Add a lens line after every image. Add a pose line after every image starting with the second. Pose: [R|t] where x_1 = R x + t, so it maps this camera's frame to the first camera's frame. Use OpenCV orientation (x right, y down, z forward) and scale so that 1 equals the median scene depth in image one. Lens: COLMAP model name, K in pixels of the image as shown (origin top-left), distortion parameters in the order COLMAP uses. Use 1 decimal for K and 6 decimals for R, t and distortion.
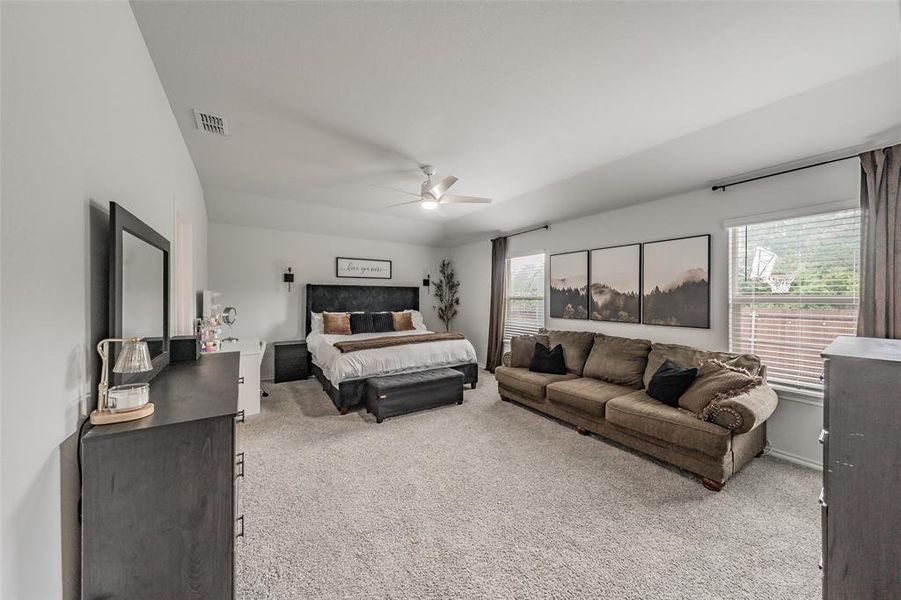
lens RADIAL K [[317.2, 0, 454.4], [0, 317.2, 298.5], [0, 0, 1]] dist [0.011271, -0.000064]
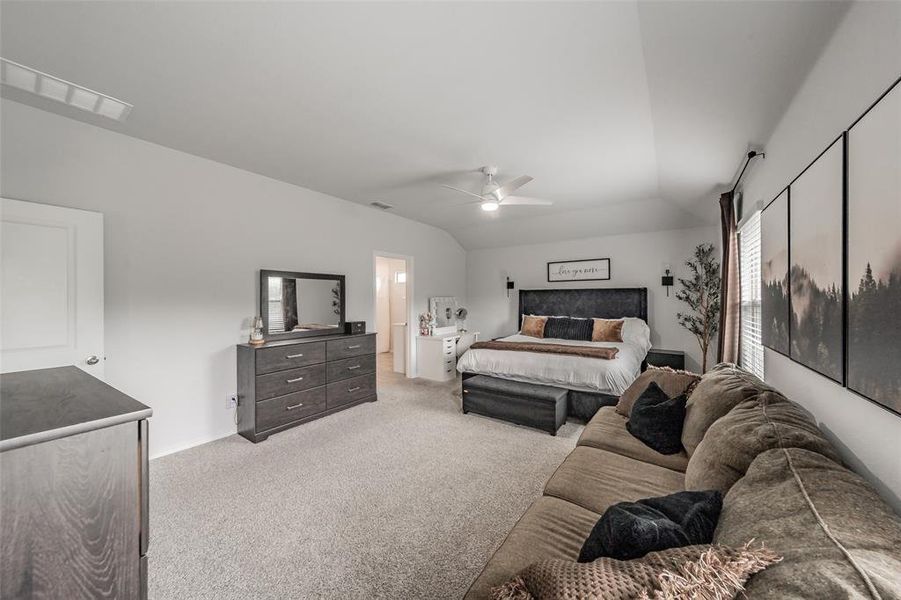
lens RADIAL K [[317.2, 0, 457.0], [0, 317.2, 300.3], [0, 0, 1]] dist [0.011271, -0.000064]
pose [[0.356629, -0.002045, -0.934244, 0.498144], [-0.004047, 0.999985, -0.003734, -0.002465], [0.934237, 0.005113, 0.356615, 0.356607]]
